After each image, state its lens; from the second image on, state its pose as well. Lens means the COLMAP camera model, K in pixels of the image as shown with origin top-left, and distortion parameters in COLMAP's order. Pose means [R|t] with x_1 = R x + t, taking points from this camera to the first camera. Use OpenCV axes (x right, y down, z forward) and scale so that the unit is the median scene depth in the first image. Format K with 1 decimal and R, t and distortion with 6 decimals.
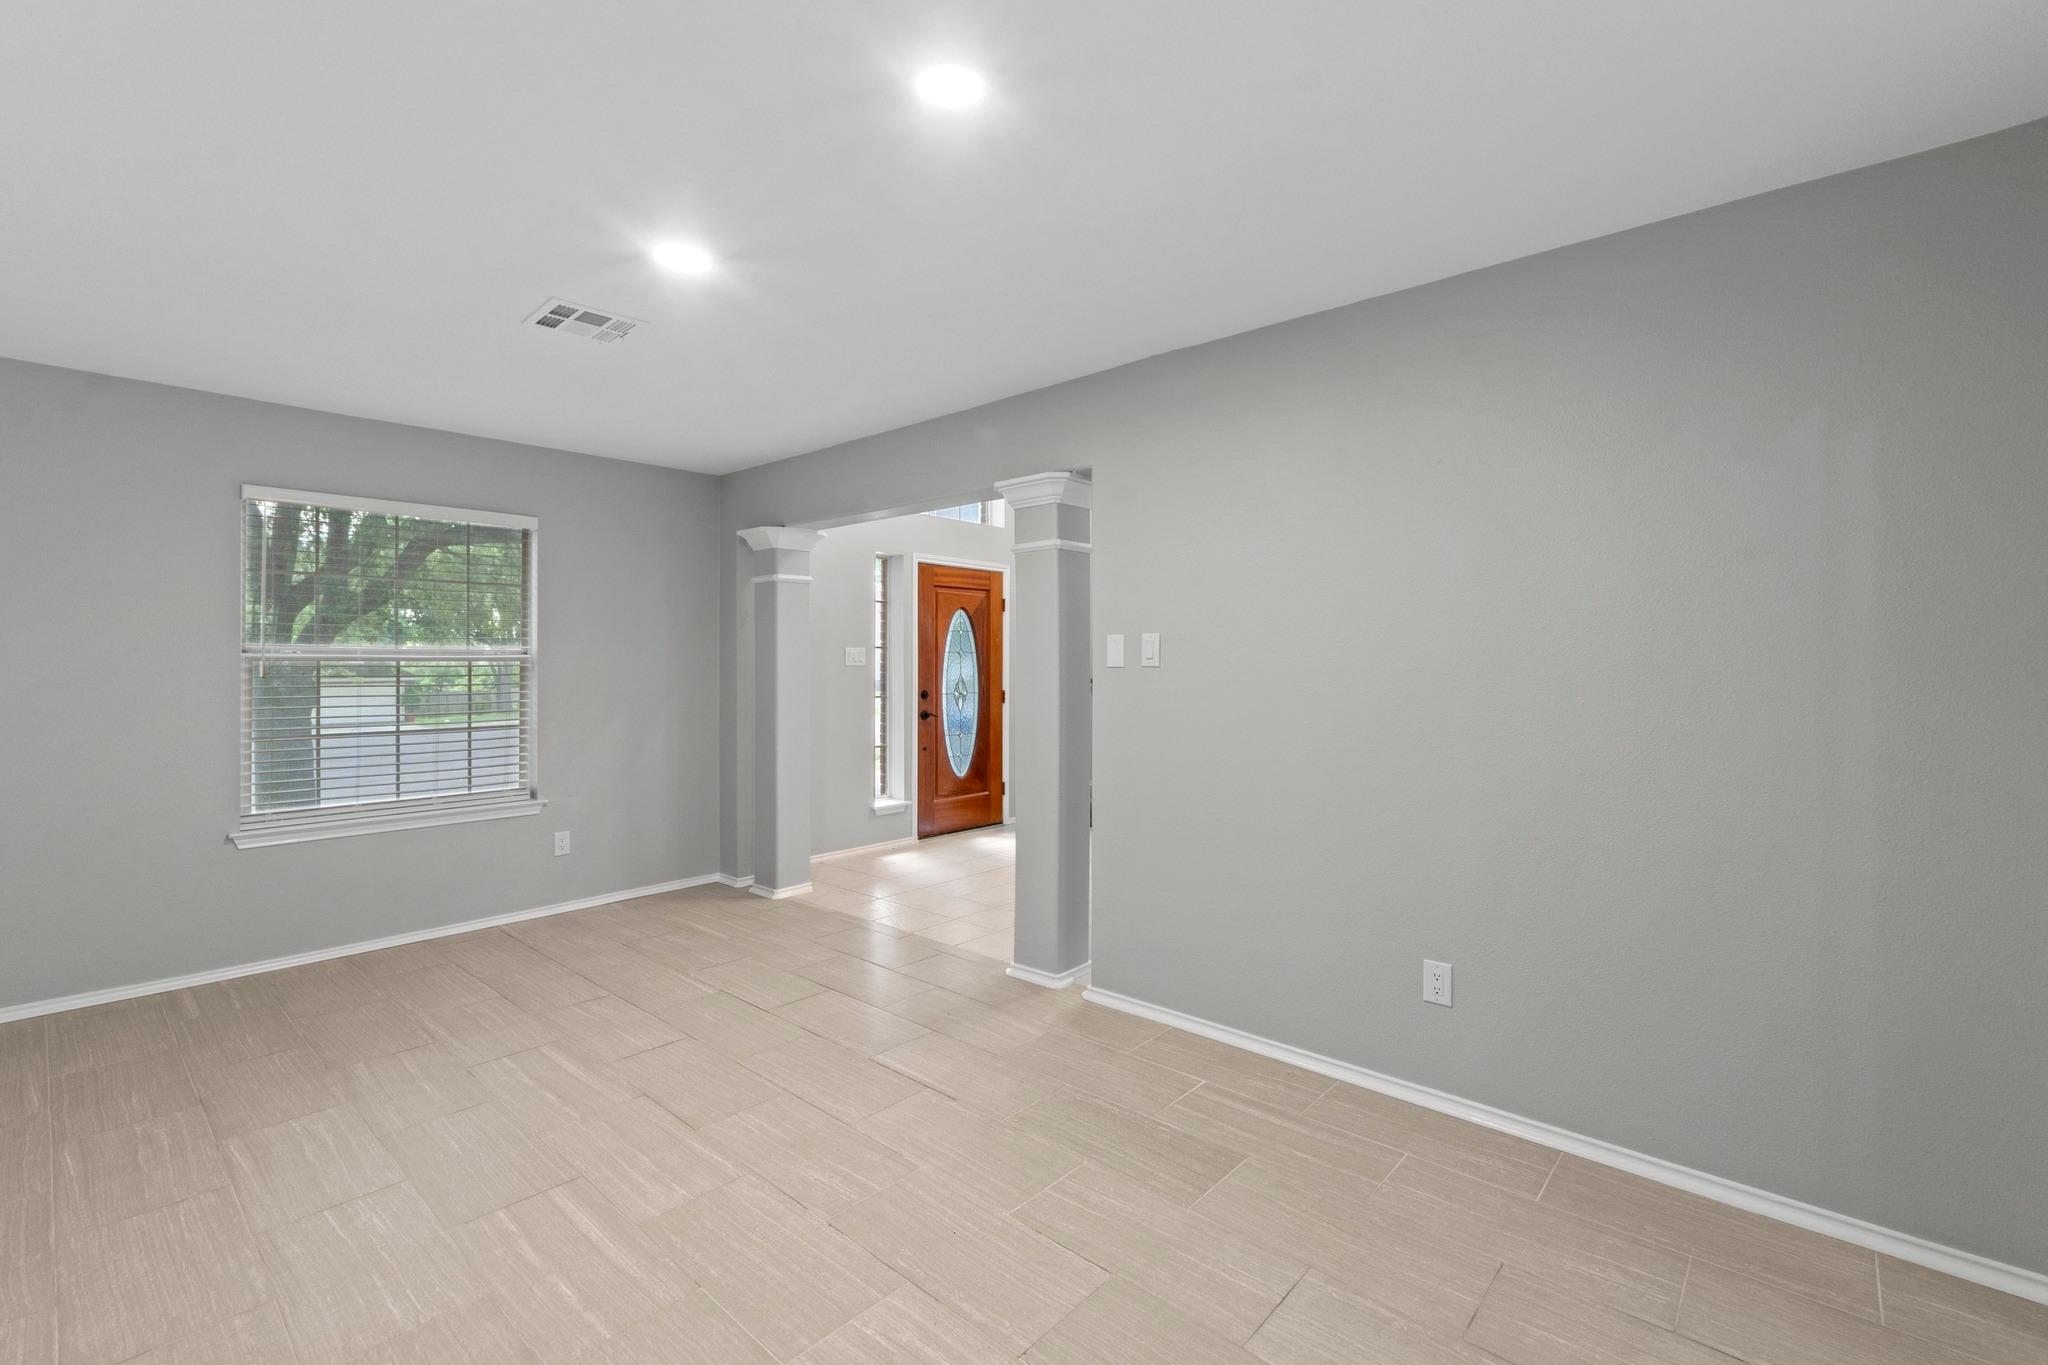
lens RADIAL K [[888.3, 0, 1026.9], [0, 888.3, 666.5], [0, 0, 1]] dist [-0.006764, 0.000673]
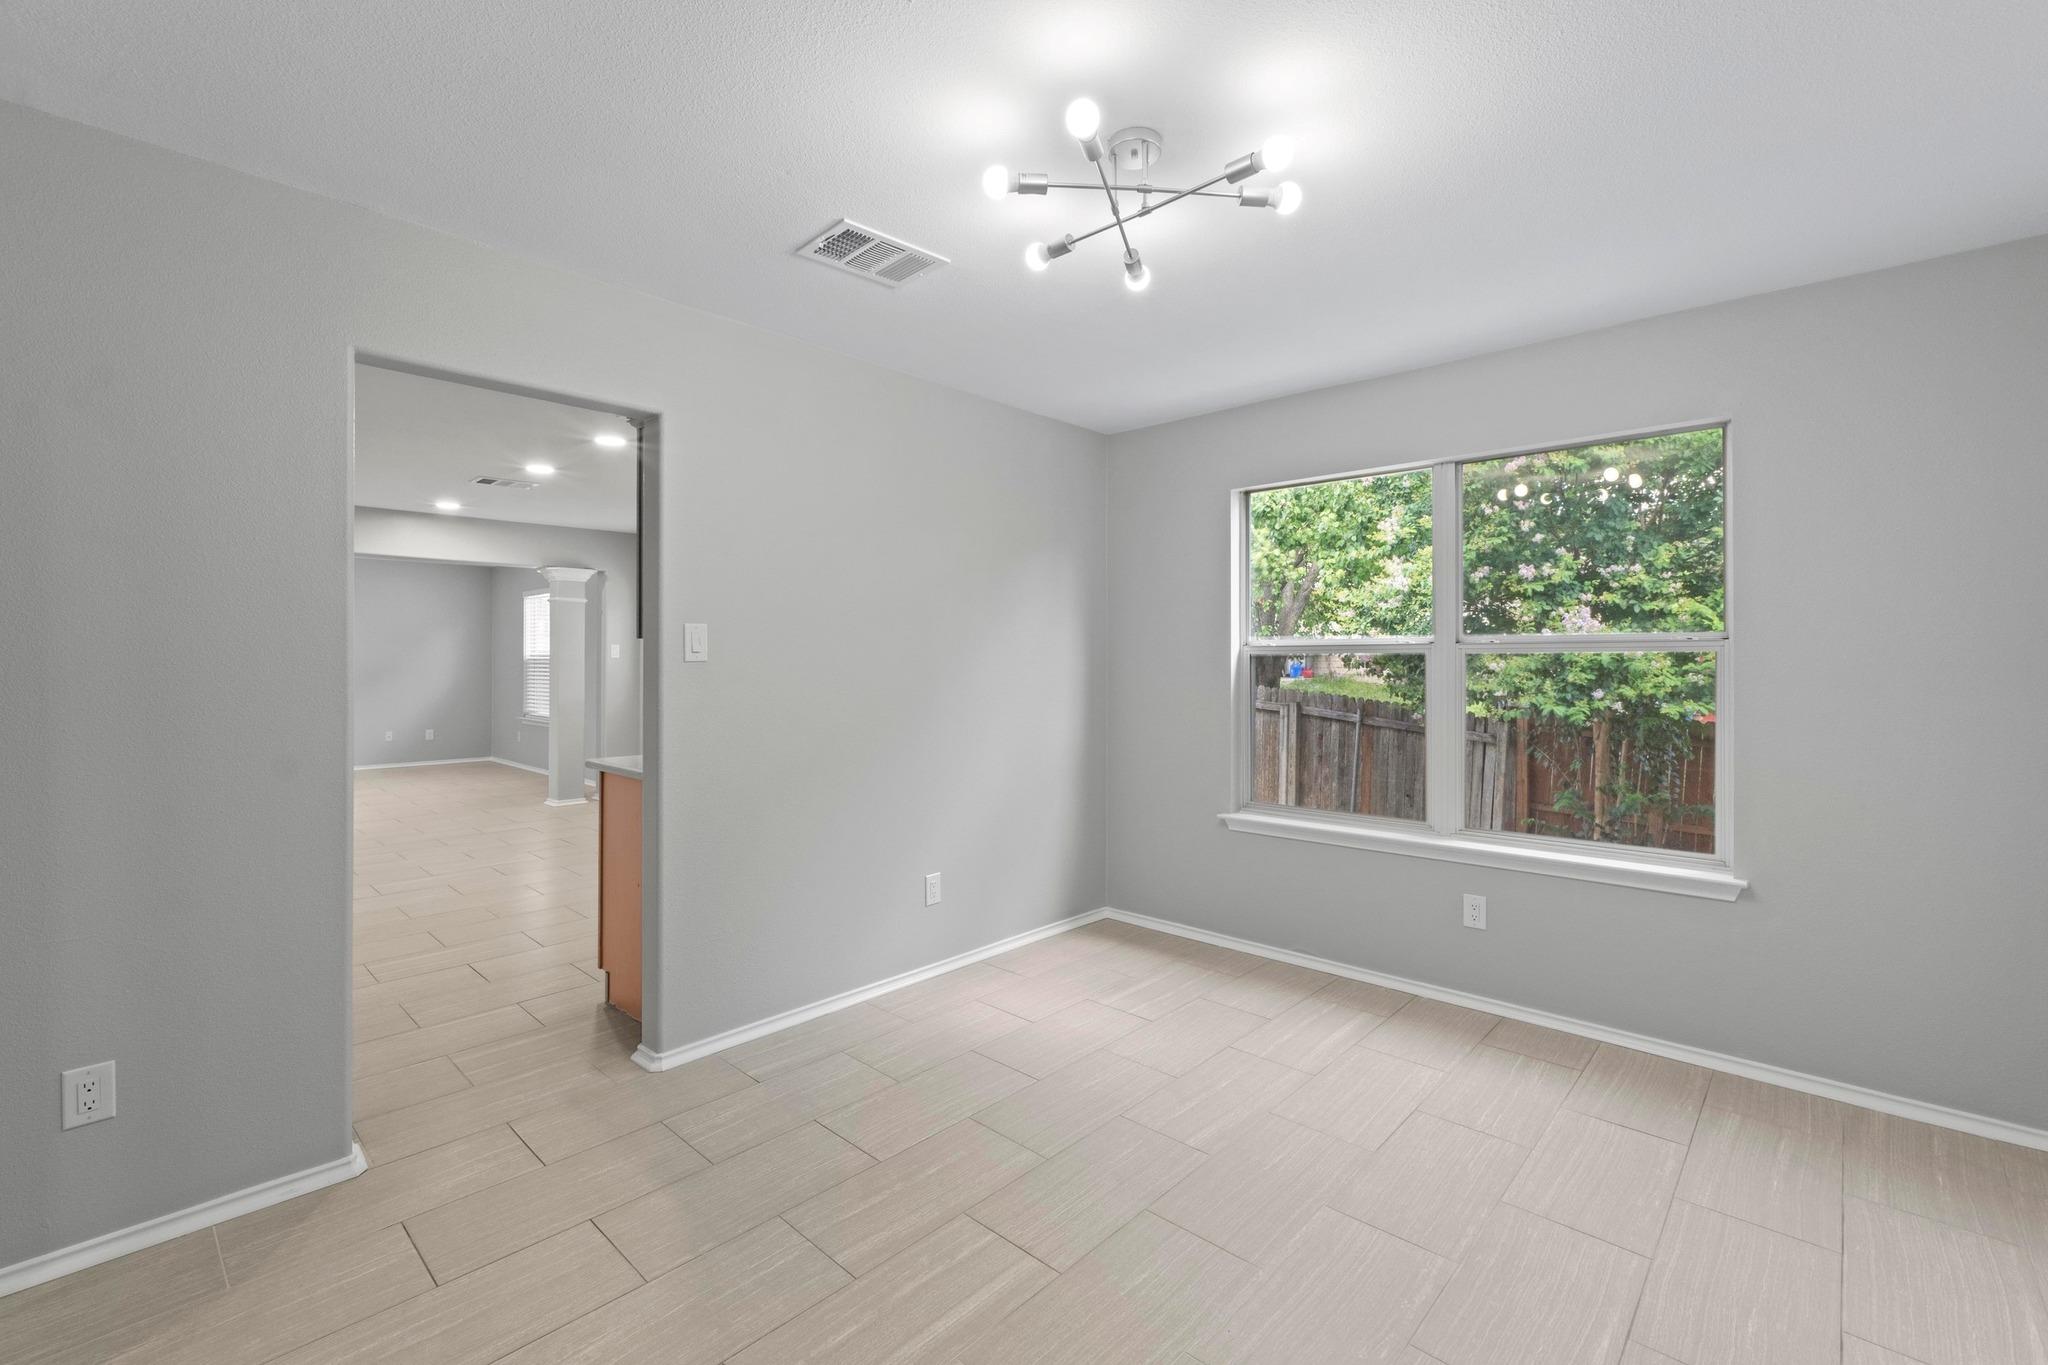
lens RADIAL K [[888.3, 0, 1026.4], [0, 888.3, 654.5], [0, 0, 1]] dist [-0.006764, 0.000673]
pose [[0.020705, 0.006689, 0.999763, -0.376019], [0.005837, 0.999960, -0.006811, 0.001206], [-0.999769, 0.005976, 0.020665, 0.327264]]
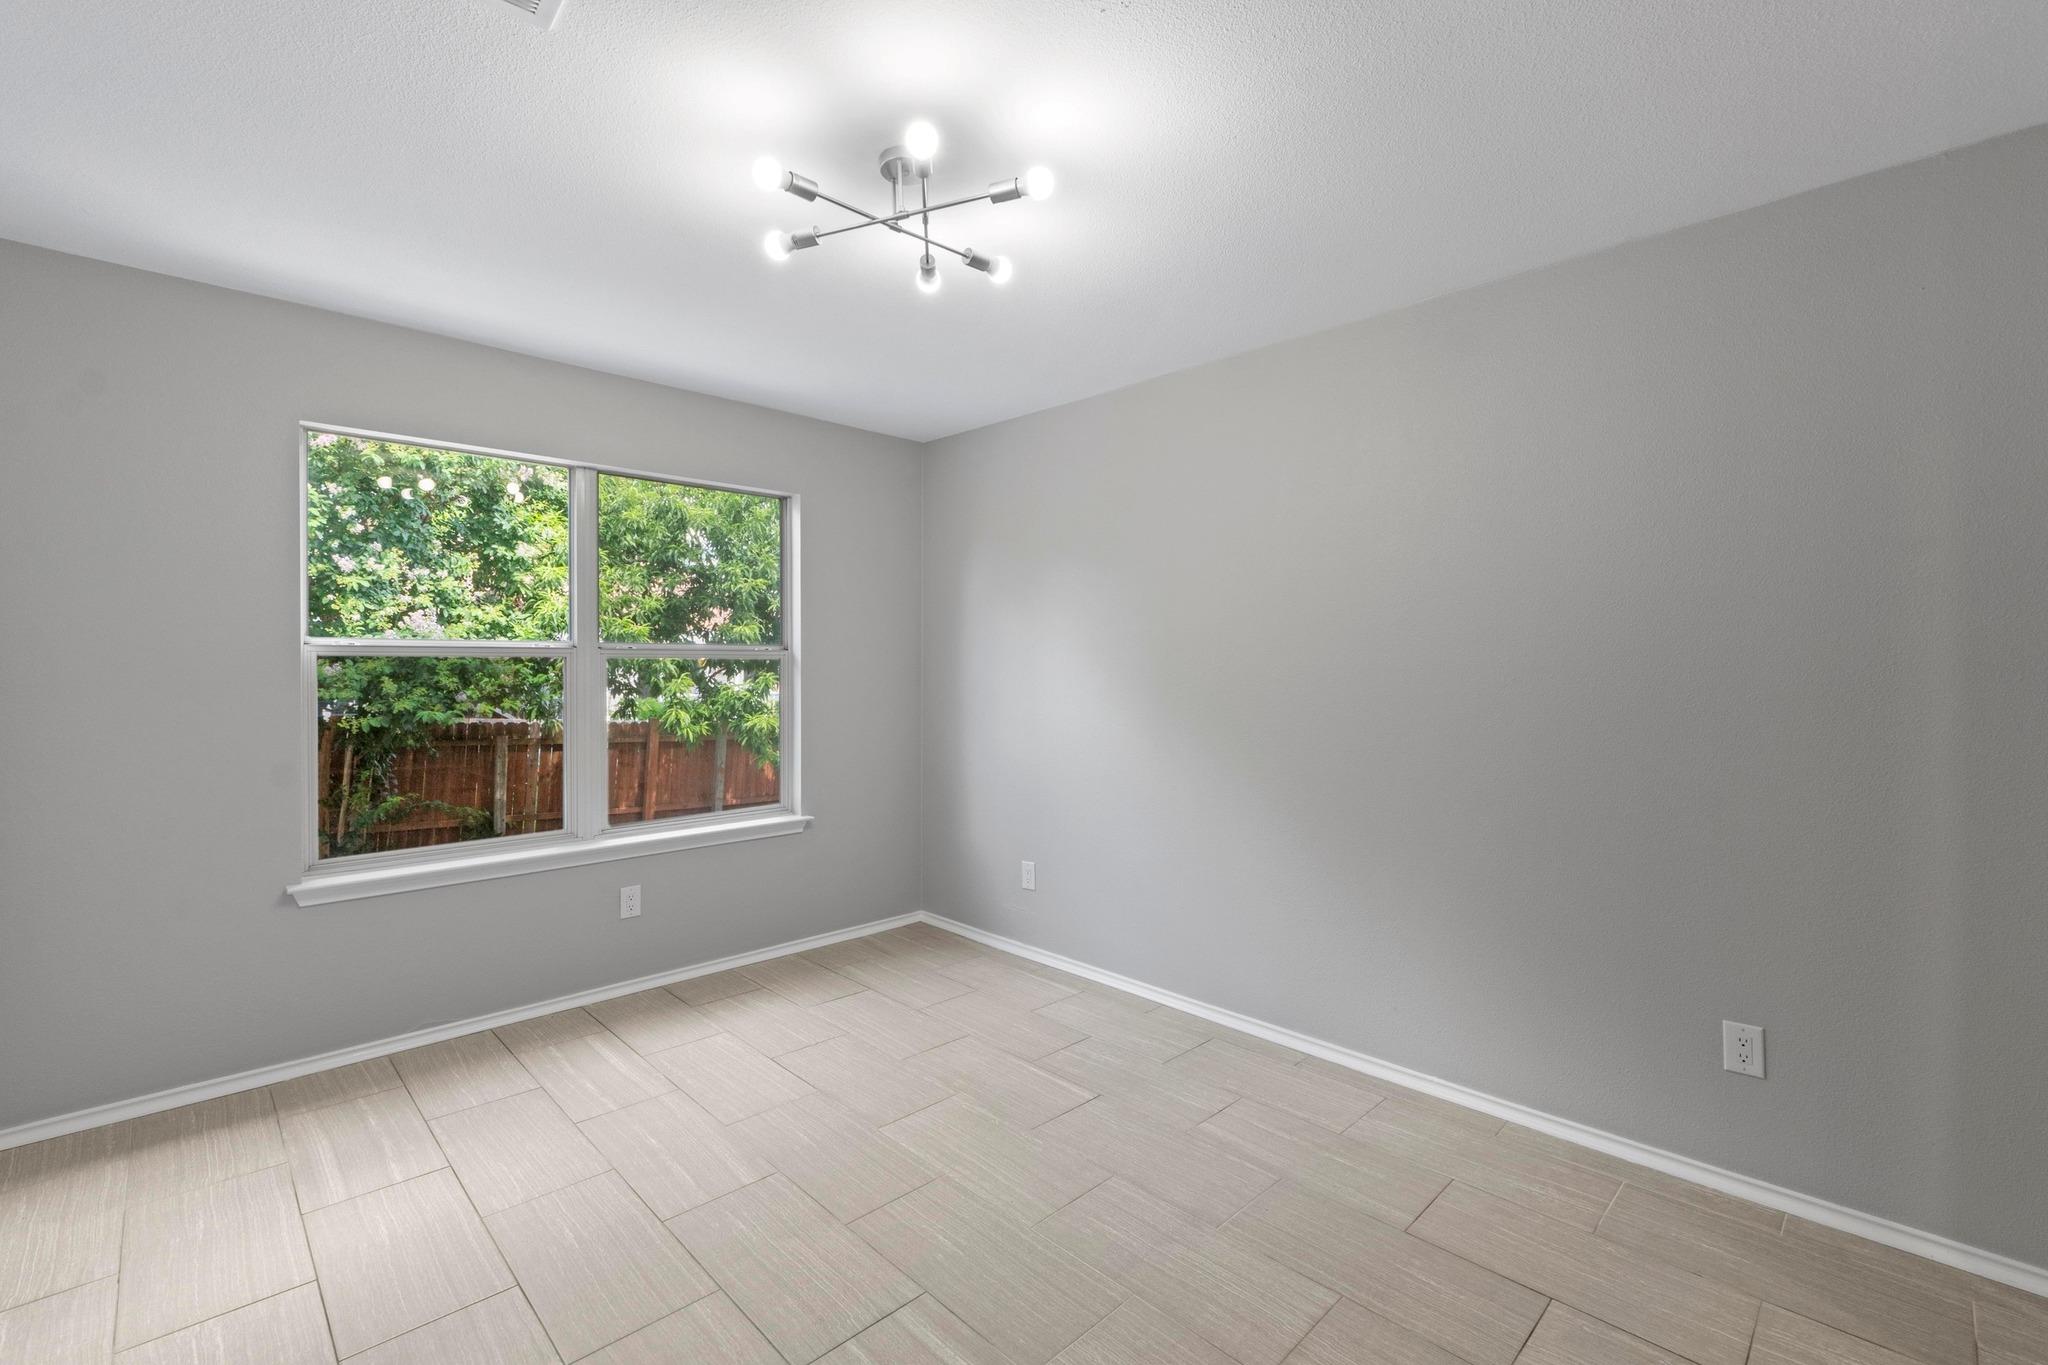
lens RADIAL K [[888.3, 0, 1023.3], [0, 888.3, 669.3], [0, 0, 1]] dist [-0.006764, 0.000673]
pose [[-0.998050, -0.005277, 0.062203, -0.319215], [-0.004620, 0.999932, 0.010697, 0.000550], [-0.062256, 0.010388, -0.998006, 0.391764]]
